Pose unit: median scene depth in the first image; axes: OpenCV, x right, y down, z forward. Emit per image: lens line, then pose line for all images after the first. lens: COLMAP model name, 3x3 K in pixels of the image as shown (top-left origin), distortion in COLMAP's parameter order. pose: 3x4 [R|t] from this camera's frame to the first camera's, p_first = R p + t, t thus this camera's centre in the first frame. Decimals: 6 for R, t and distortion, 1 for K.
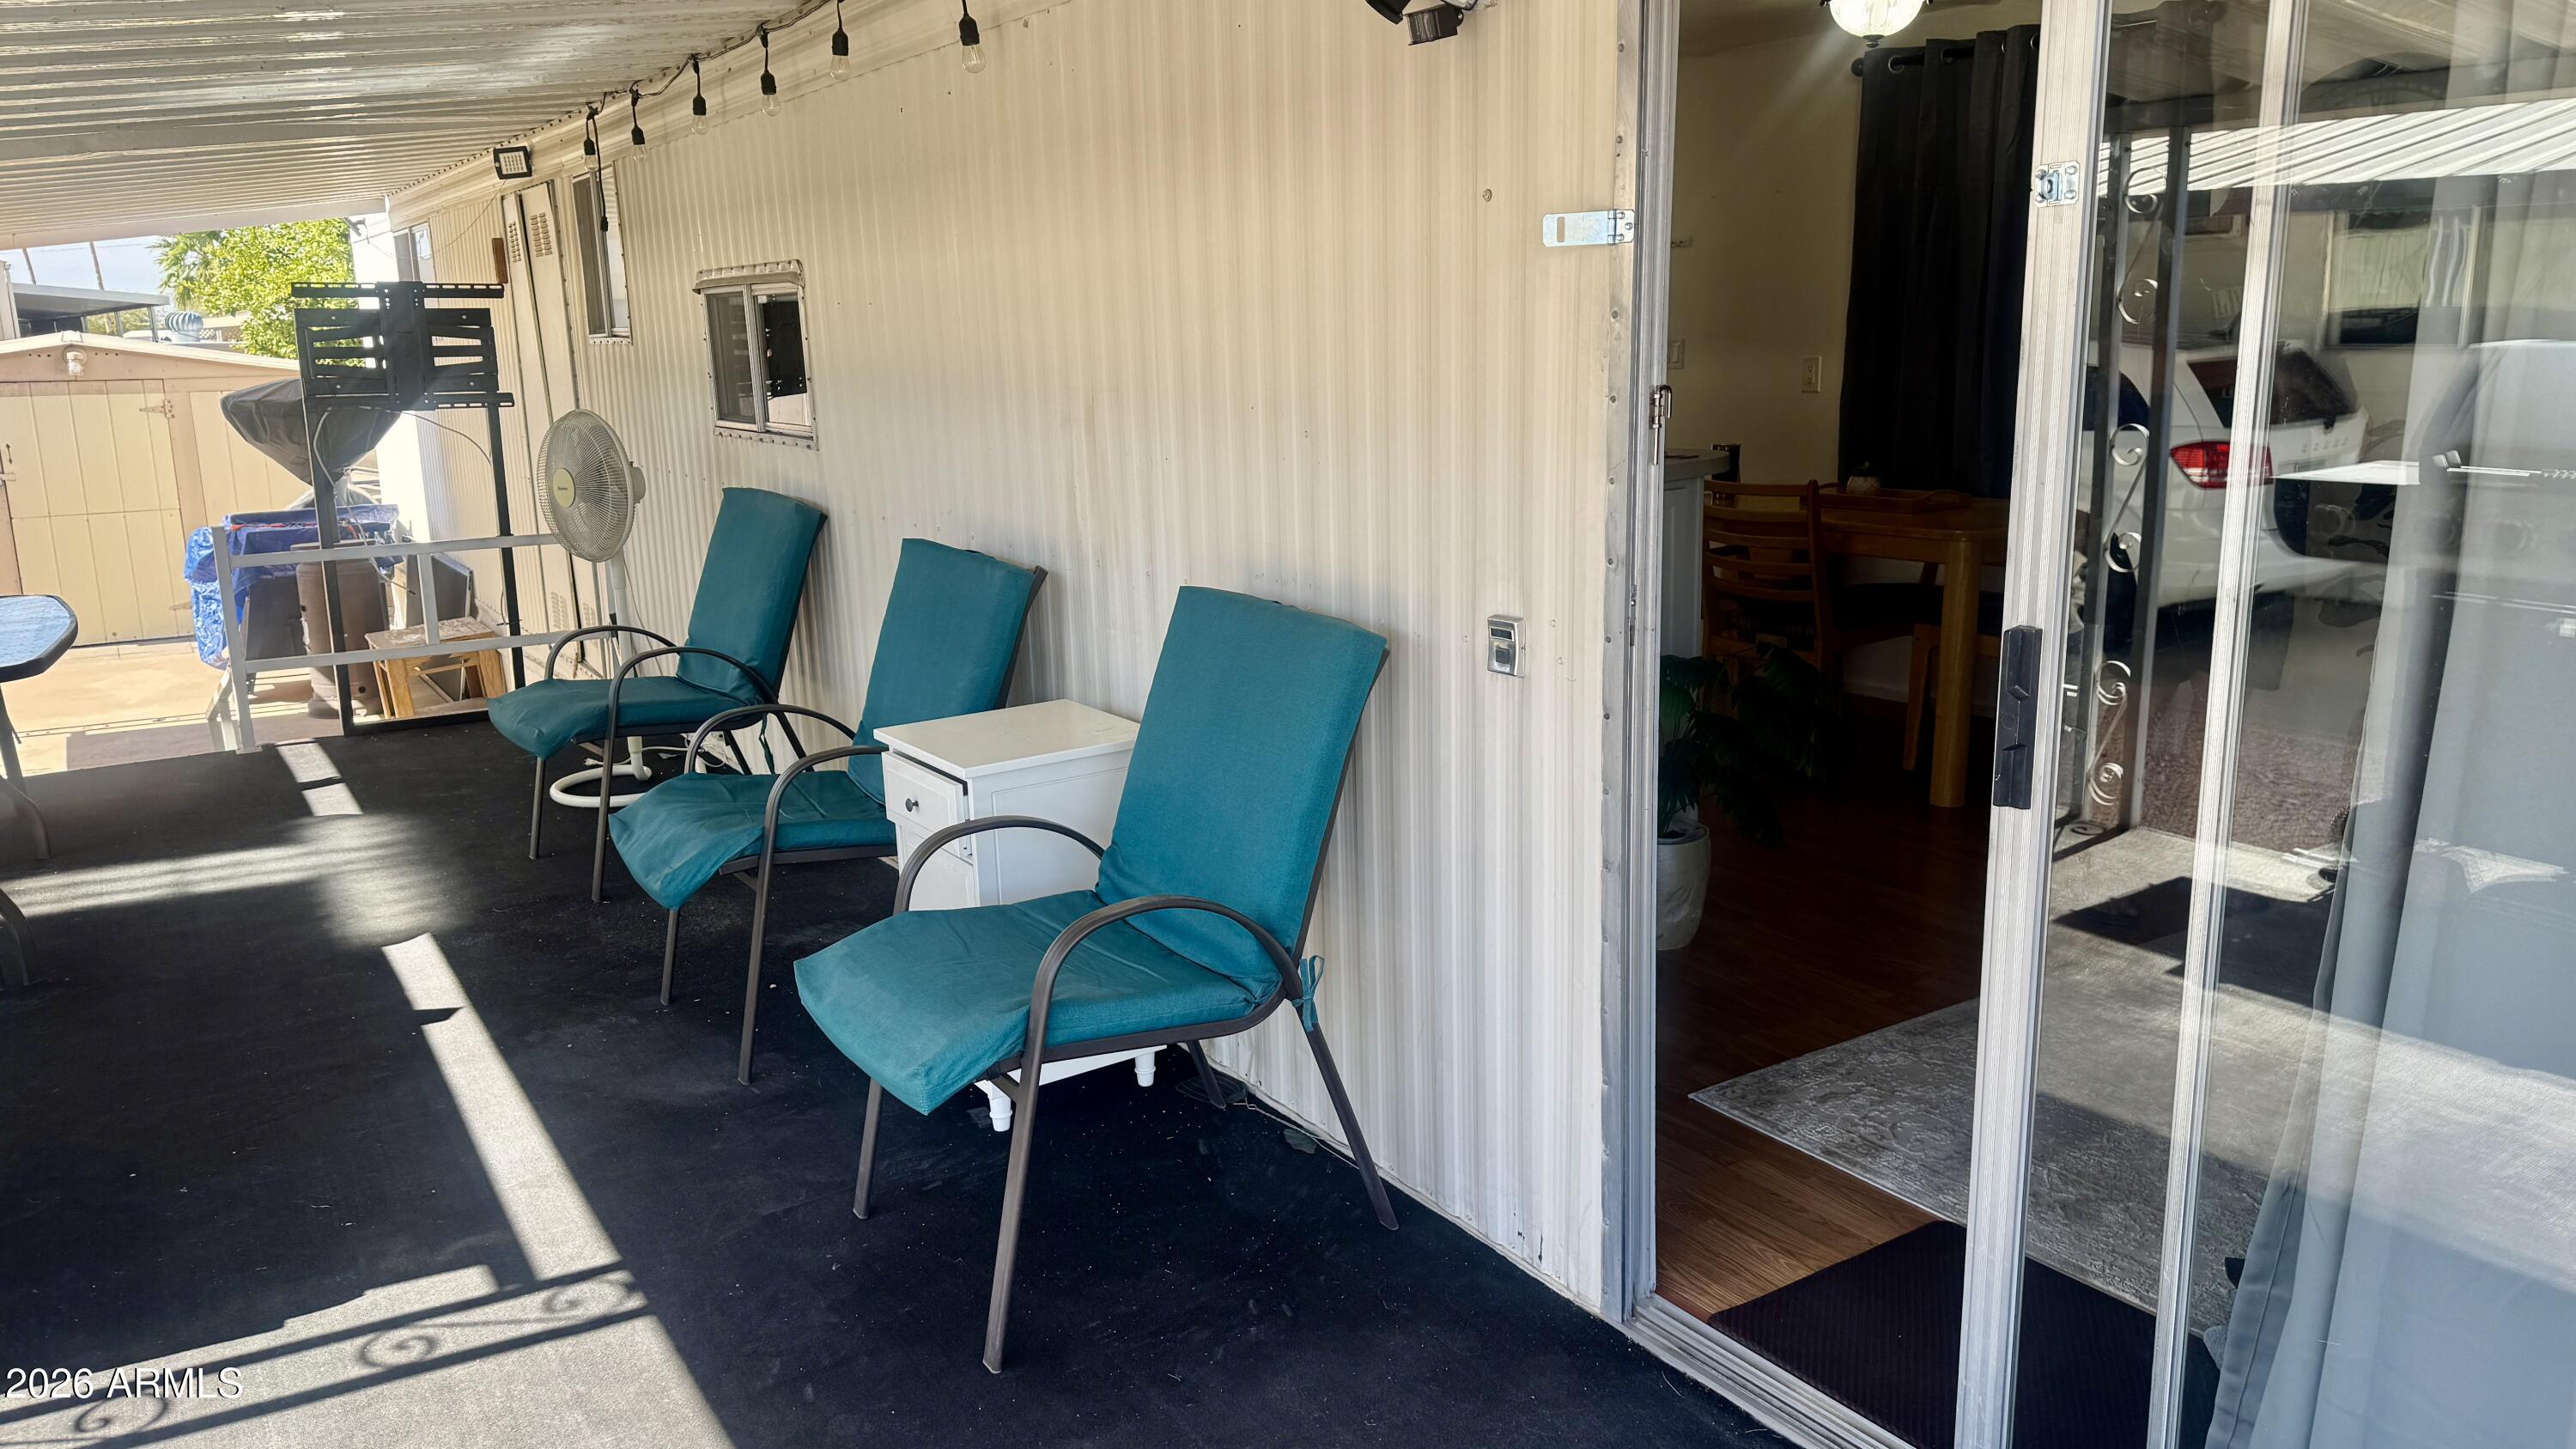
lens RADIAL K [[1808.8, 0, 1300.3], [0, 1808.8, 738.6], [0, 0, 1]] dist [0.075940, -0.106543]
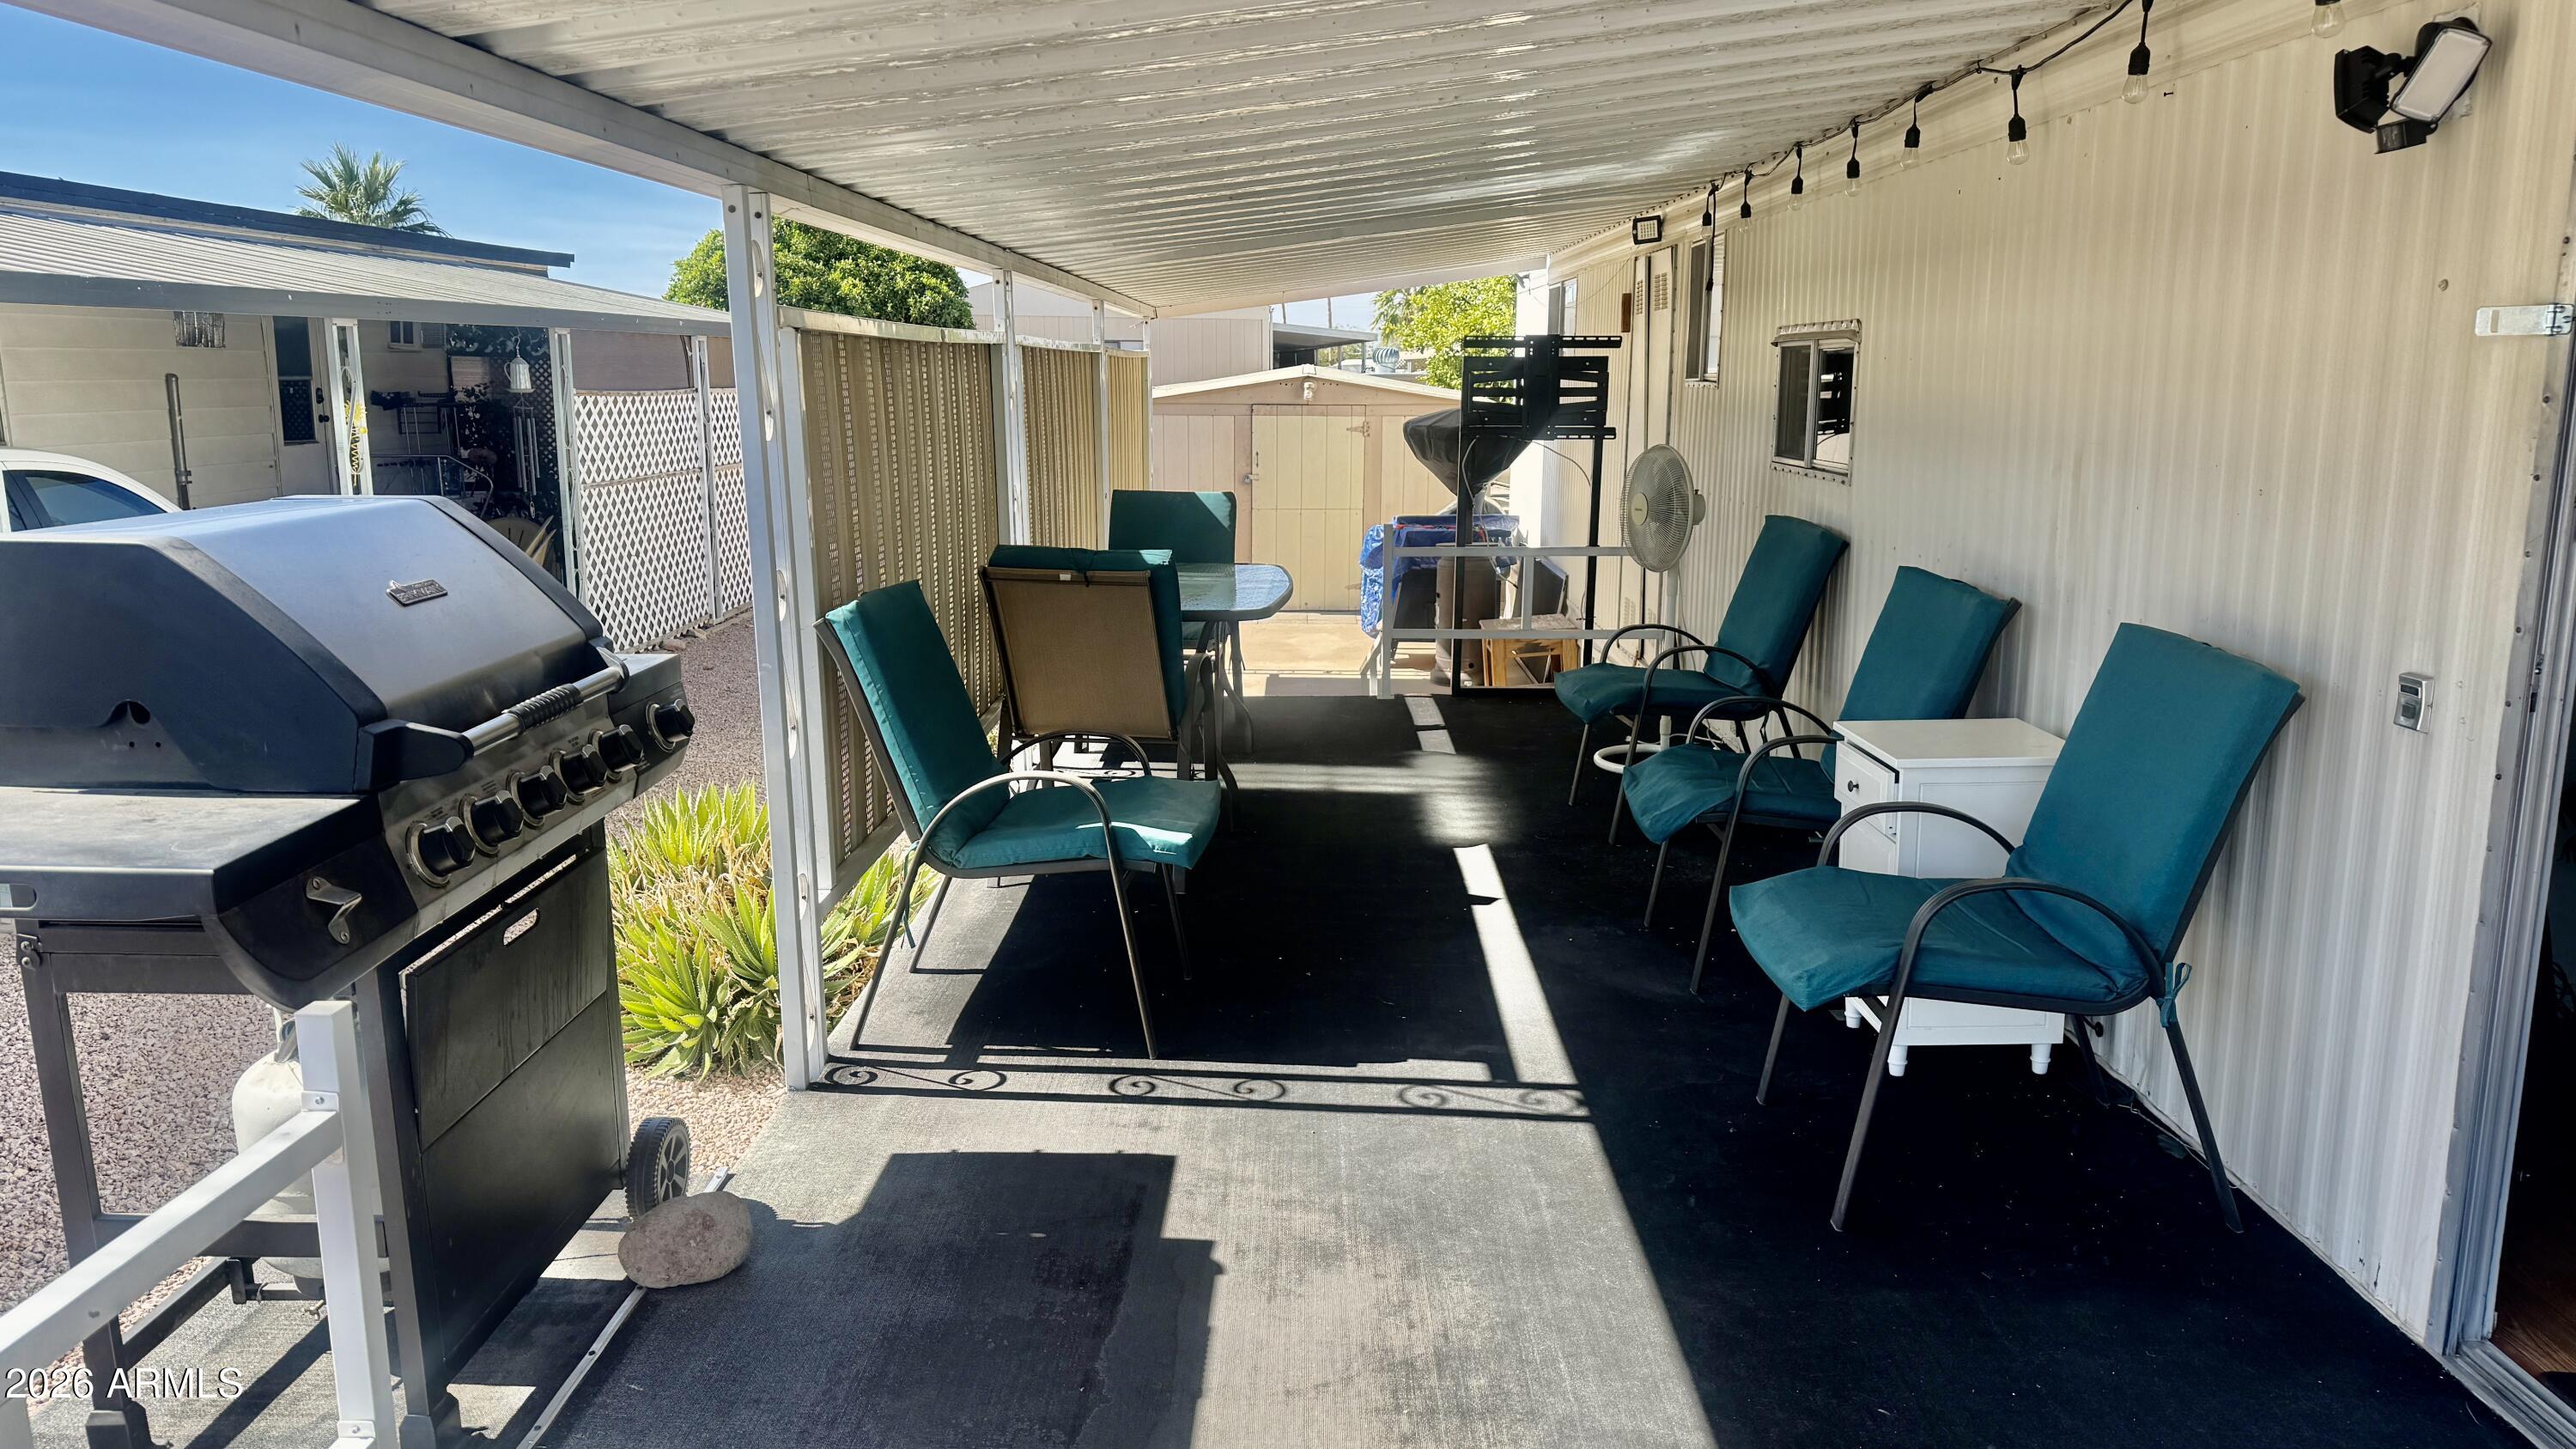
lens RADIAL K [[1808.8, 0, 1300.3], [0, 1808.8, 738.6], [0, 0, 1]] dist [0.075940, -0.106543]
pose [[0.835654, 0.125065, -0.534828, 0.091240], [-0.133752, 0.990755, 0.022695, 0.020659], [0.532722, 0.052570, 0.844656, -0.160435]]
